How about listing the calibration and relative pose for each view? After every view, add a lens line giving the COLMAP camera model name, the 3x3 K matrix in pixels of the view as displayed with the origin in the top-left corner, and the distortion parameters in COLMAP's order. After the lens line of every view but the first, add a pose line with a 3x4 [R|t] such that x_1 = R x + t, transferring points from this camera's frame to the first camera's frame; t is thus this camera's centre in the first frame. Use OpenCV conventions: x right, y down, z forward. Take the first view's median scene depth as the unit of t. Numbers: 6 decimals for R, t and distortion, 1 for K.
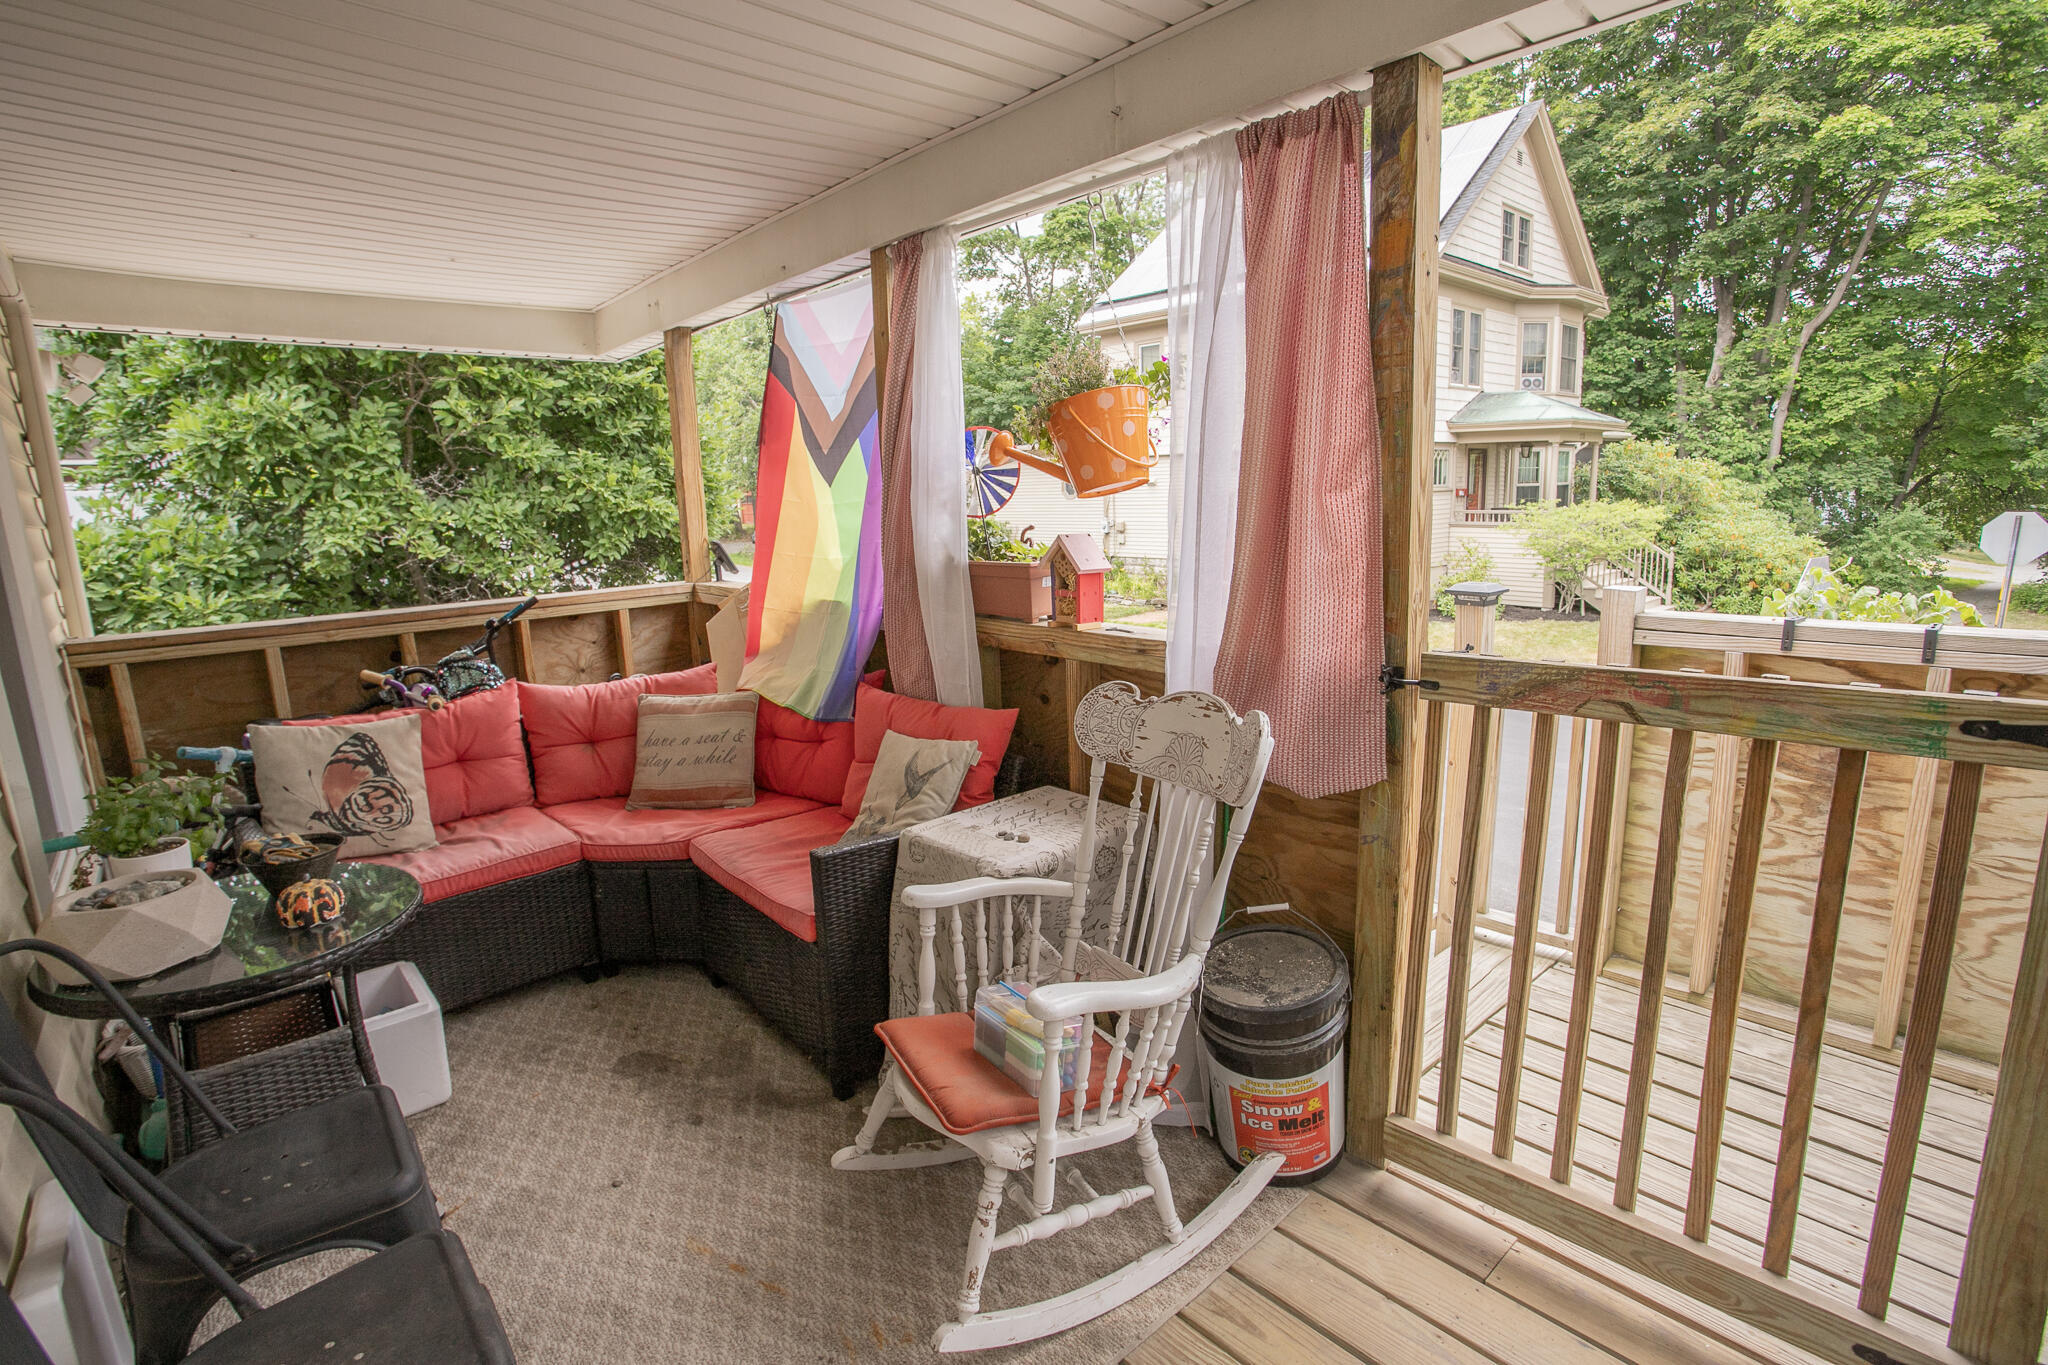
lens RADIAL K [[990.1, 0, 1020.0], [0, 990.1, 679.9], [0, 0, 1]] dist [-0.091866, 0.039249]
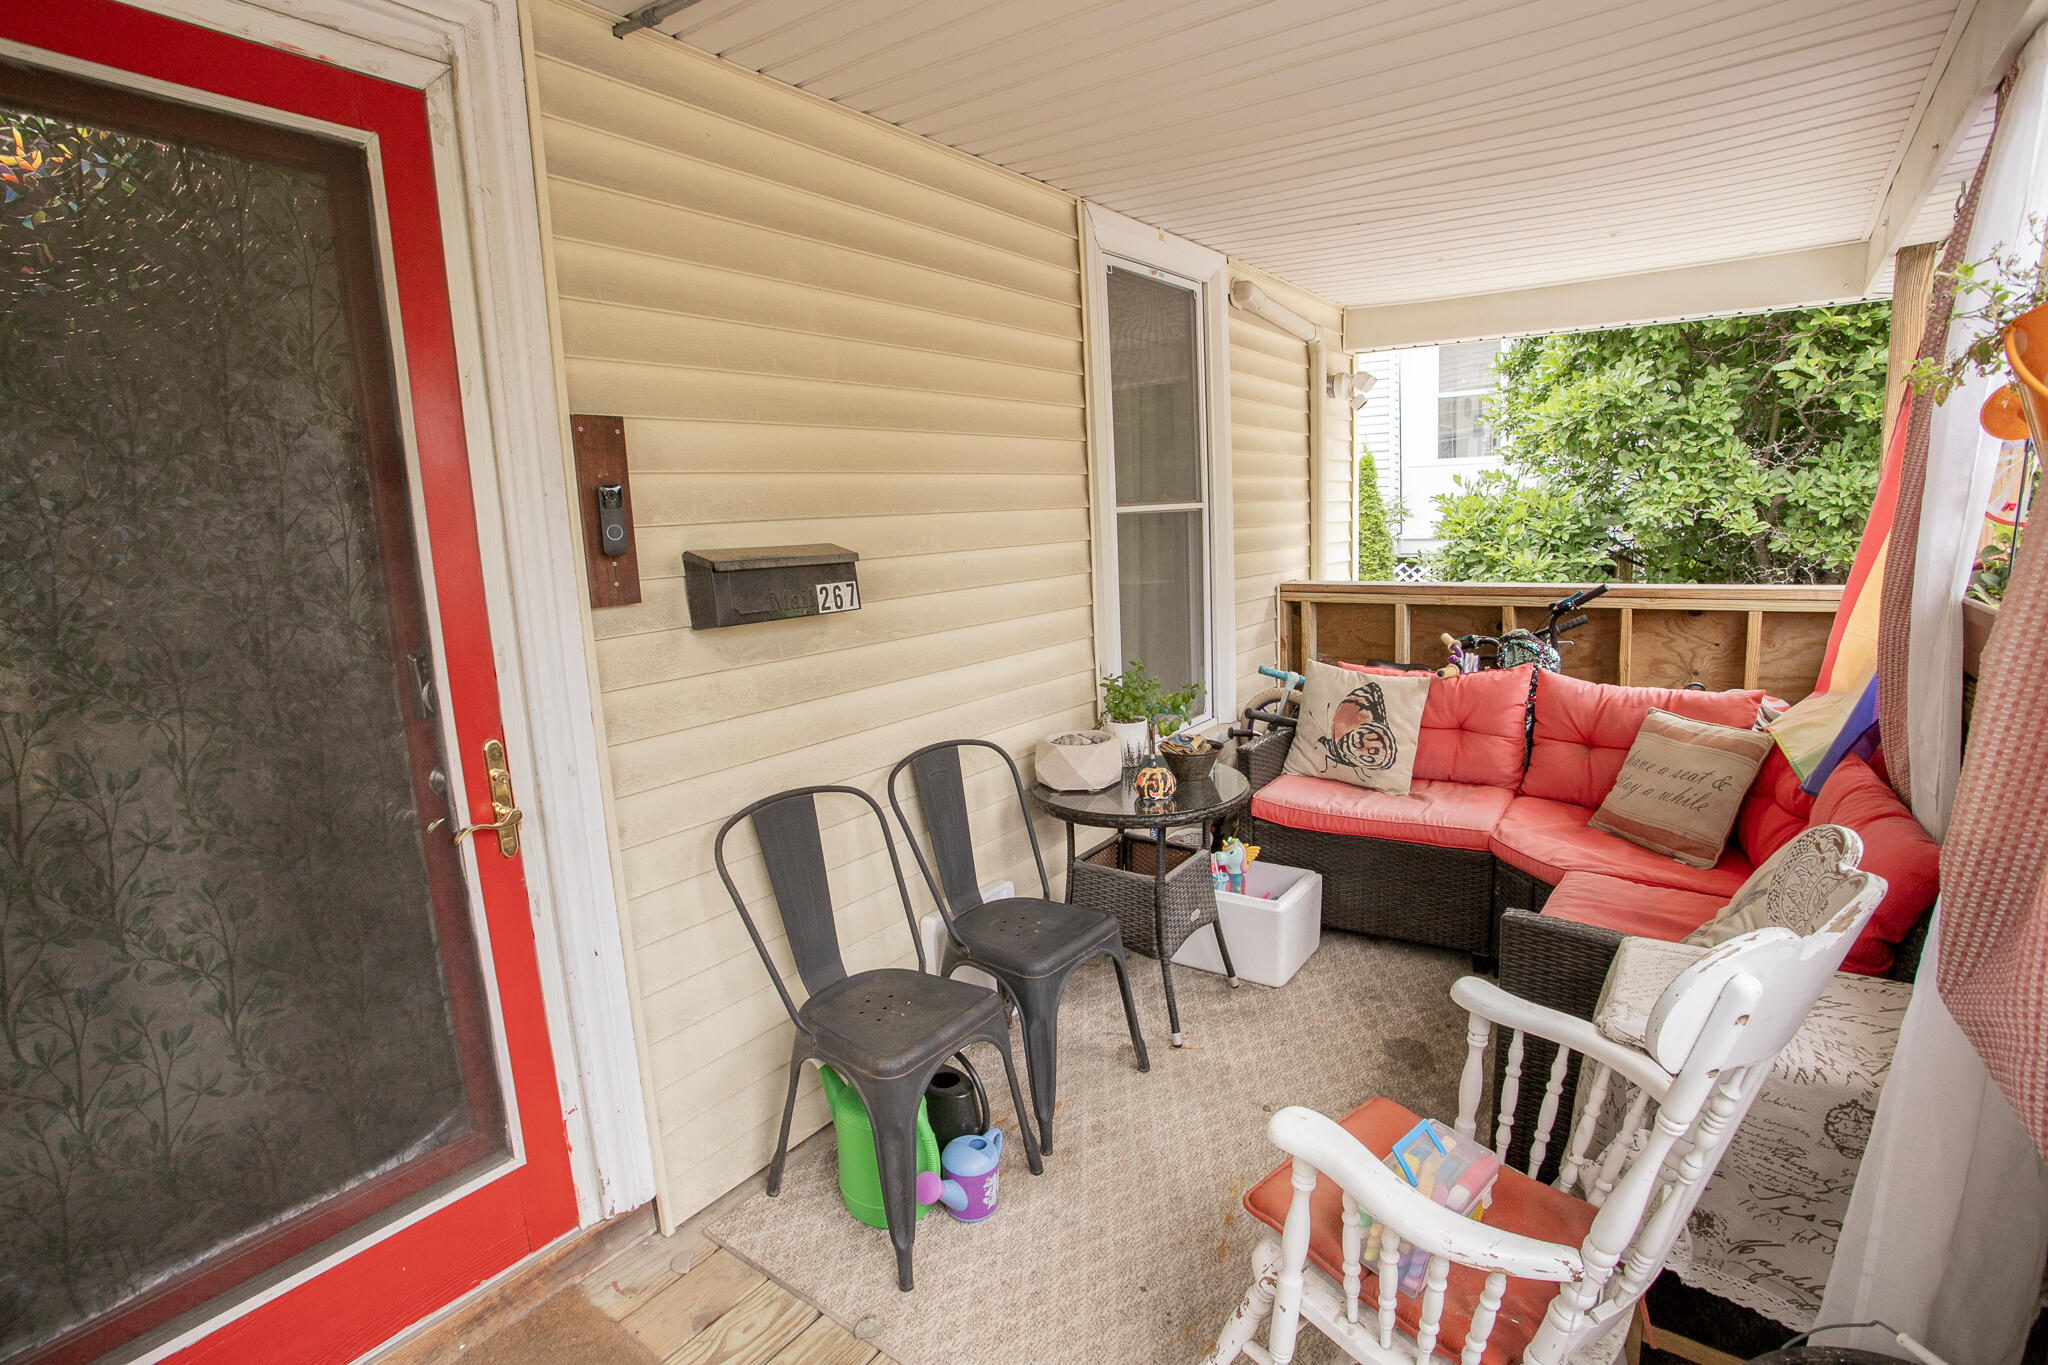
lens RADIAL K [[990.1, 0, 1020.0], [0, 990.1, 679.9], [0, 0, 1]] dist [-0.091866, 0.039249]
pose [[0.199407, 0.181877, -0.962890, 0.177328], [-0.143074, 0.977498, 0.155007, -0.033541], [0.969416, 0.106855, 0.220942, 0.140734]]
